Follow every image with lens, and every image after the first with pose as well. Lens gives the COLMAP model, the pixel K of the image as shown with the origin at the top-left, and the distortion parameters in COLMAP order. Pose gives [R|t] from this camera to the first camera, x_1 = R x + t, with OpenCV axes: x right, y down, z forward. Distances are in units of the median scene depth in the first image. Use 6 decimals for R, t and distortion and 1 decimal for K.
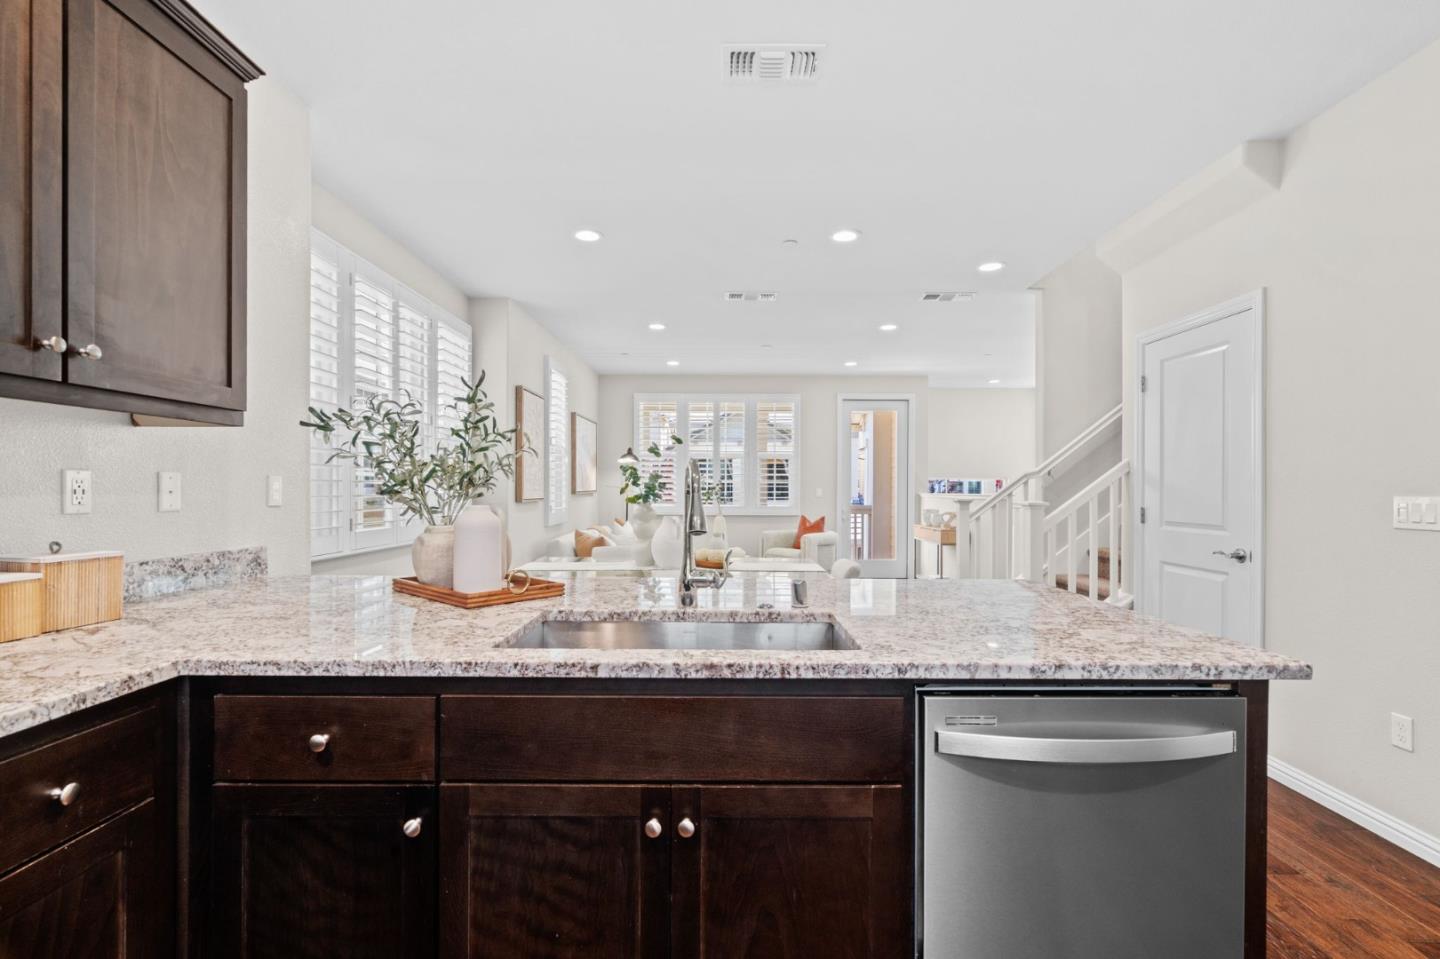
lens RADIAL K [[665.6, 0, 720.0], [0, 665.6, 479.5], [0, 0, 1]] dist [0.000061, 0.000055]
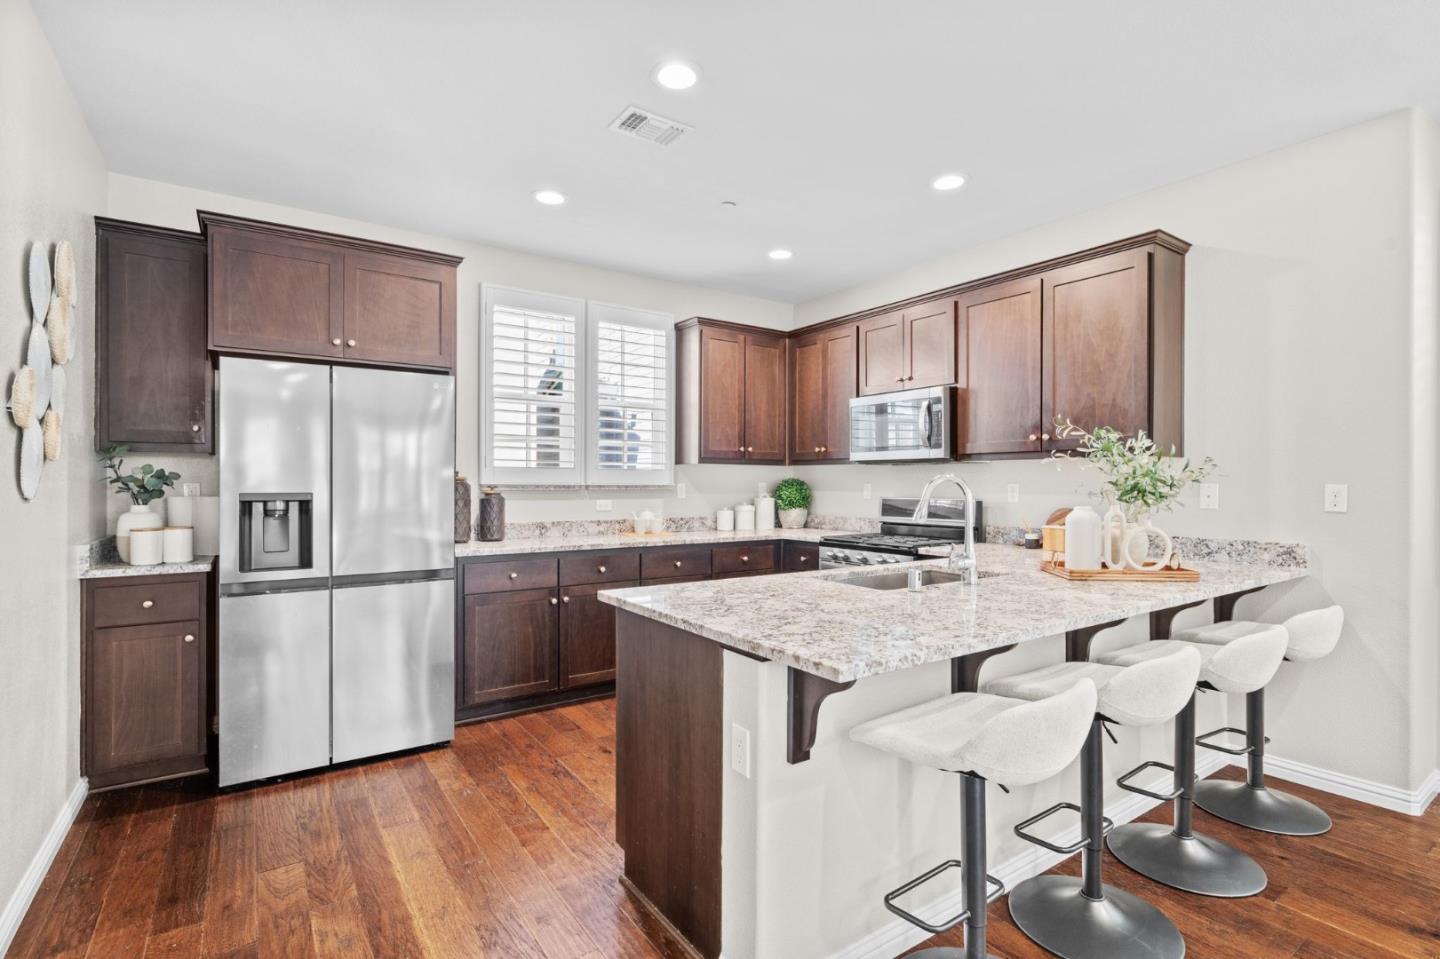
lens RADIAL K [[687.4, 0, 722.3], [0, 687.4, 483.0], [0, 0, 1]] dist [0.002191, 0.000057]
pose [[-0.822571, -0.006406, -0.568627, 0.534630], [0.001644, 0.999906, -0.013642, 0.003159], [0.568660, -0.012156, -0.822483, 0.860556]]
